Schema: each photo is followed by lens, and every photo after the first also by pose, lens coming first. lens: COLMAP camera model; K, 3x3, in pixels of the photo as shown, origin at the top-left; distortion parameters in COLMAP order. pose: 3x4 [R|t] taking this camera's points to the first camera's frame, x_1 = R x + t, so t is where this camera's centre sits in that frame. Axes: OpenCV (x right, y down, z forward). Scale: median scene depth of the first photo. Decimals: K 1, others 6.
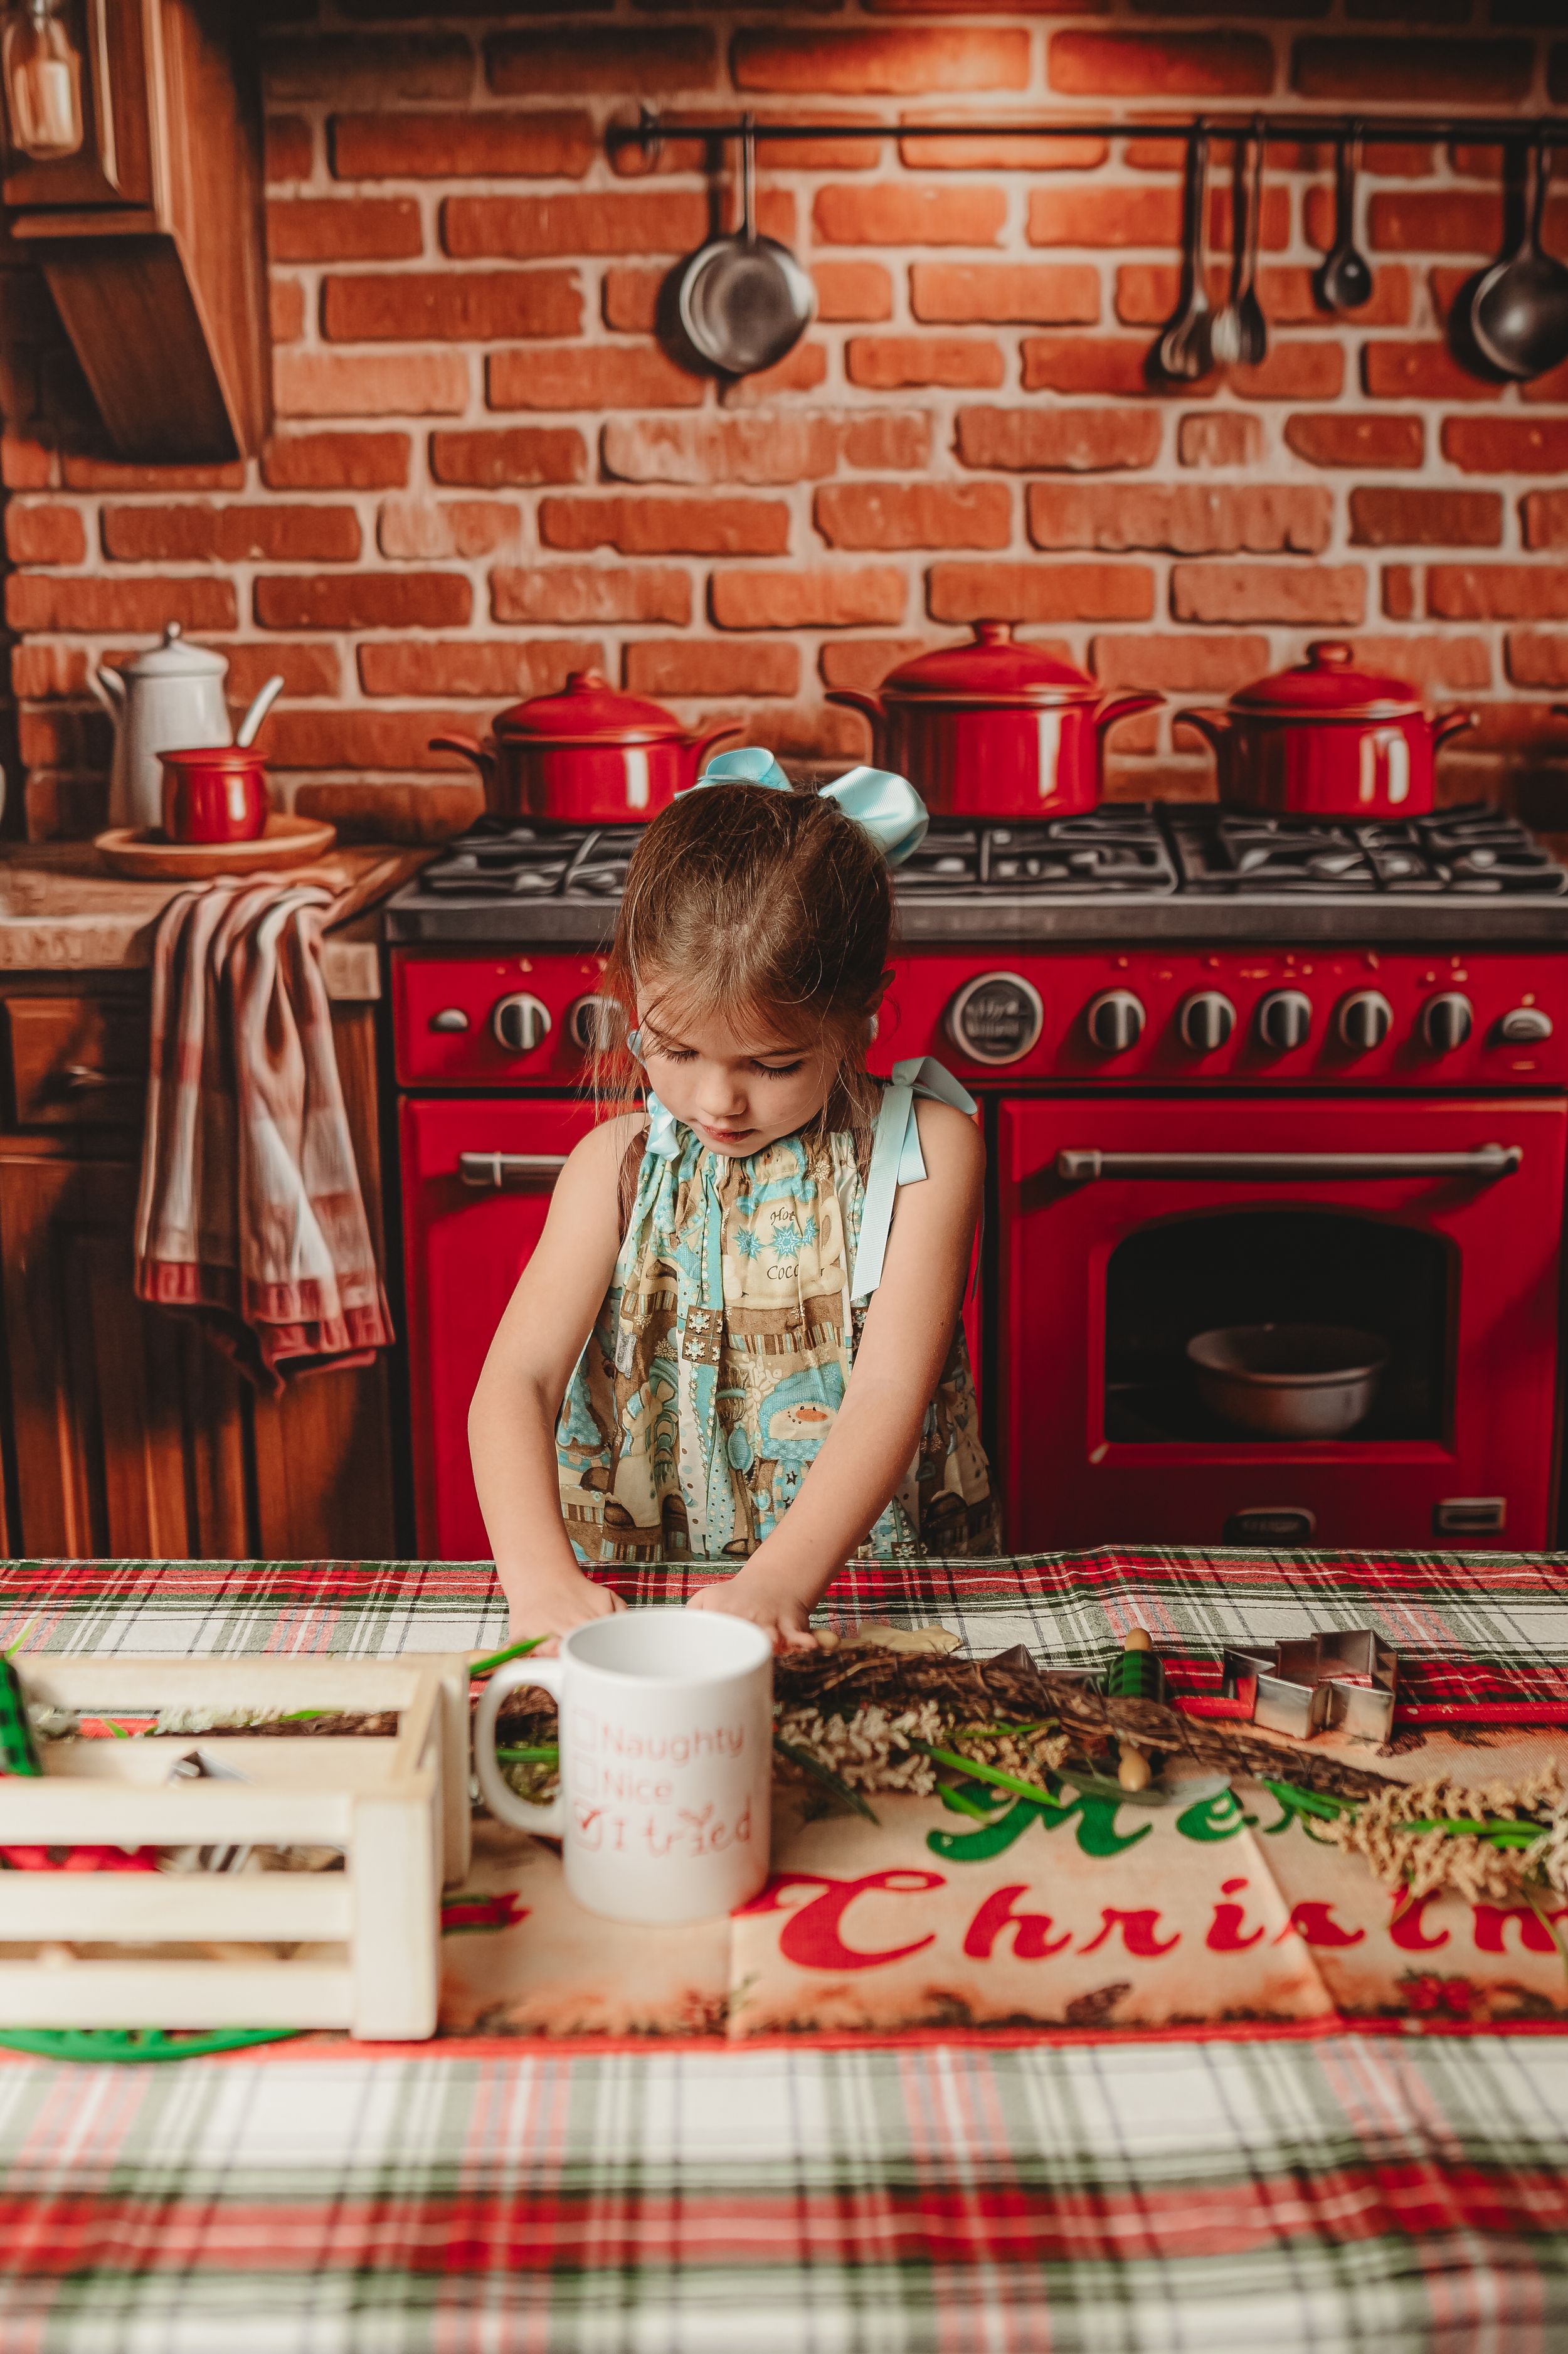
lens RADIAL K [[2517.1, 0, 789.8], [0, 2517.1, 1179.7], [0, 0, 1]] dist [-0.062243, 0.055558]
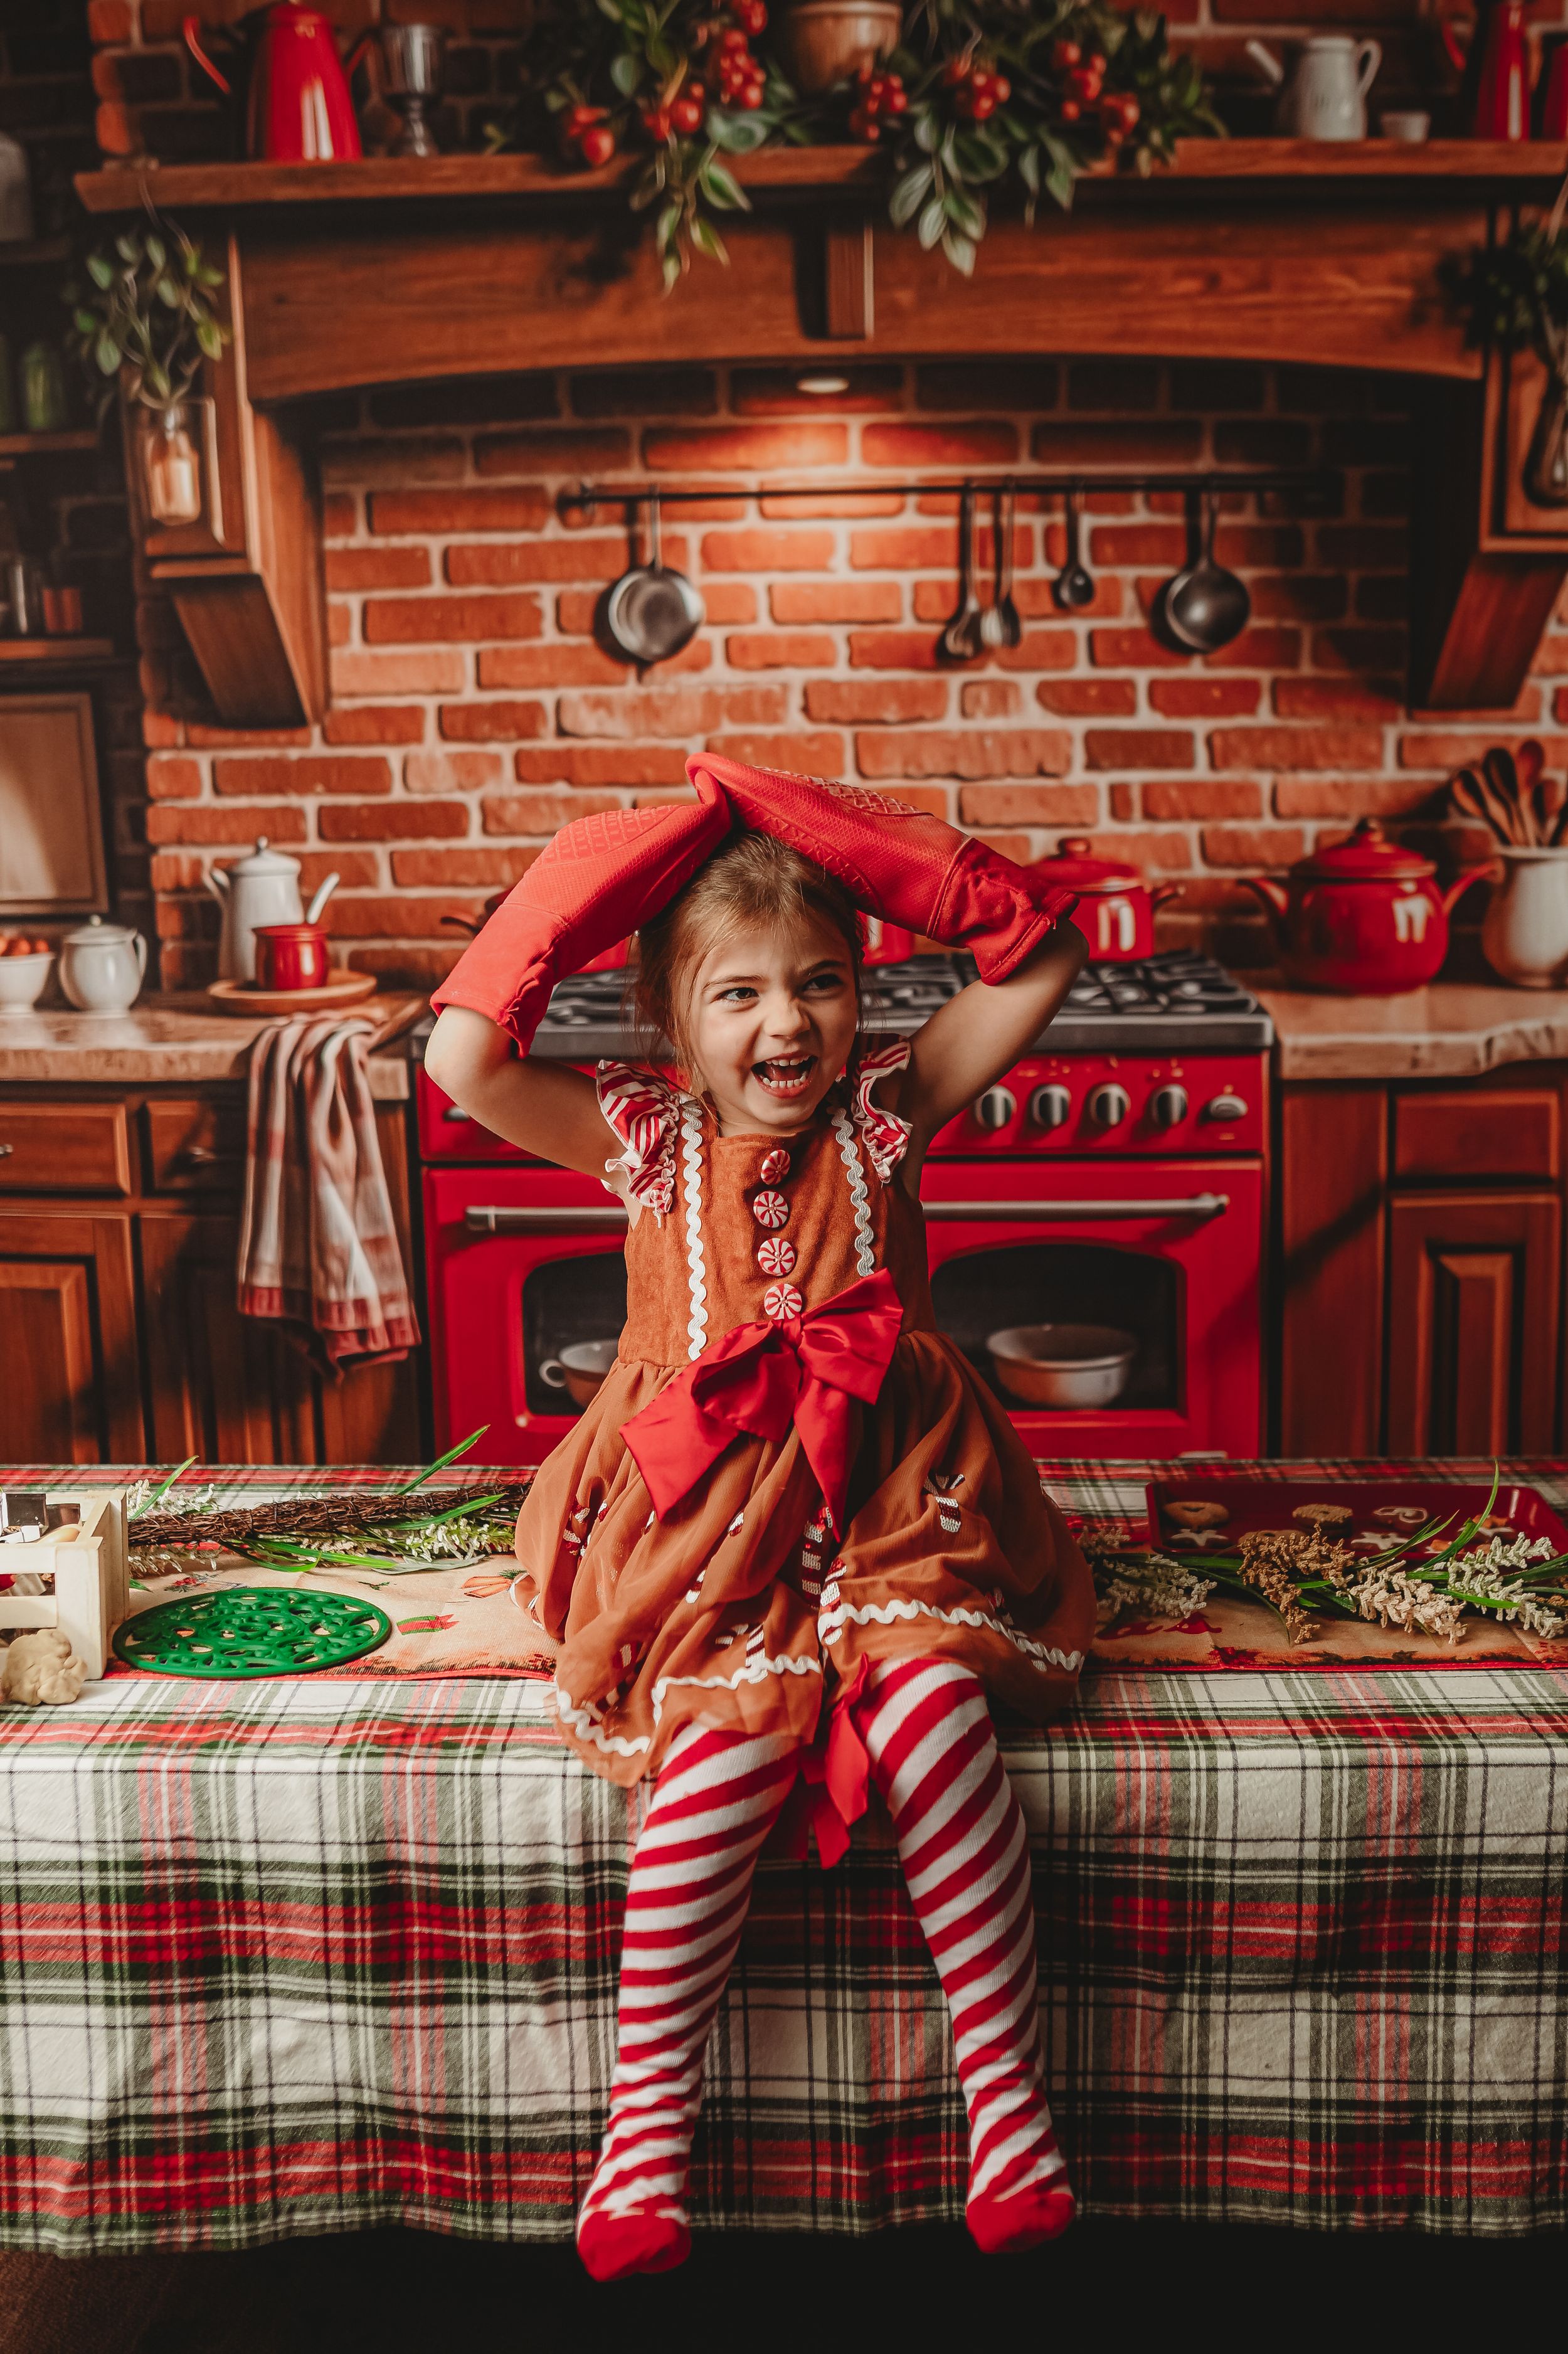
lens RADIAL K [[2444.1, 0, 771.4], [0, 2444.1, 1183.8], [0, 0, 1]] dist [-0.065110, 0.039927]
pose [[0.999135, -0.009929, -0.040389, 0.099334], [0.008561, 0.999389, -0.033891, 0.025195], [0.040700, 0.033516, 0.998609, -0.374778]]
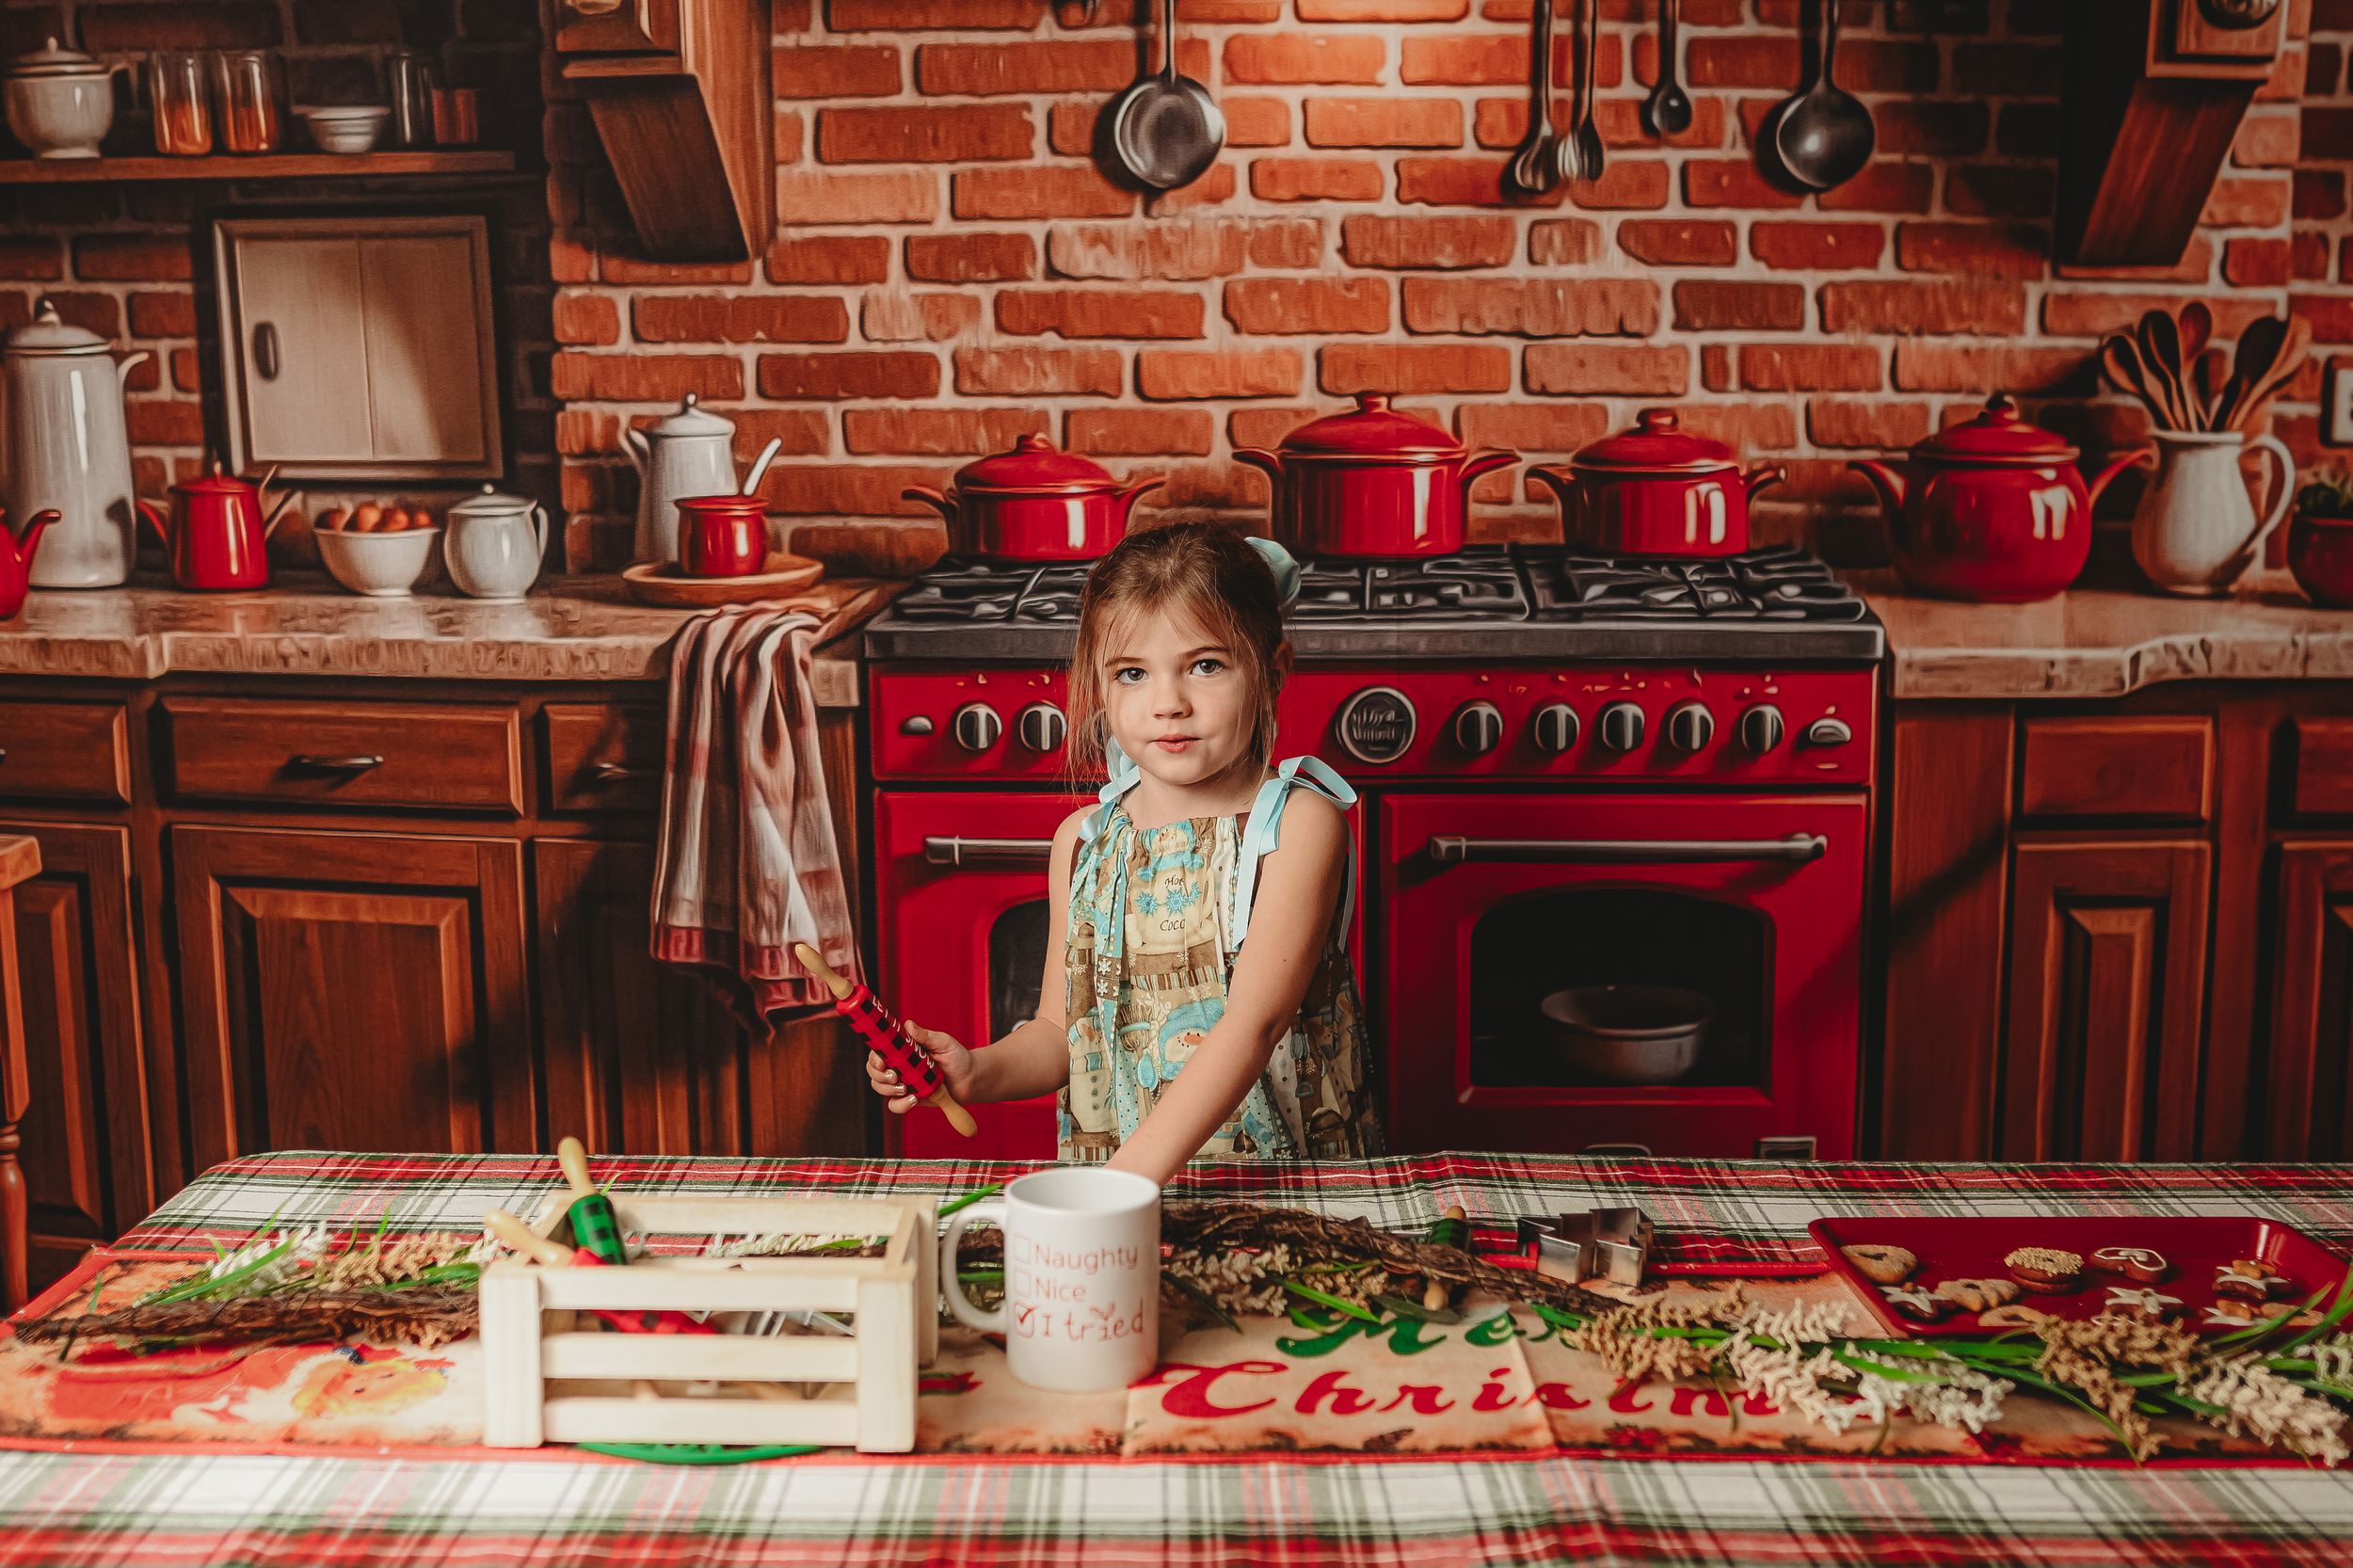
lens RADIAL K [[2478.2, 0, 1176.8], [0, 2478.2, 784.5], [0, 0, 1]] dist [-0.056749, 0.048451]
pose [[0.999693, 0.004338, -0.024381, 0.016529], [-0.005200, 0.999360, -0.035381, 0.005831], [0.024212, 0.035497, 0.999076, -0.172104]]
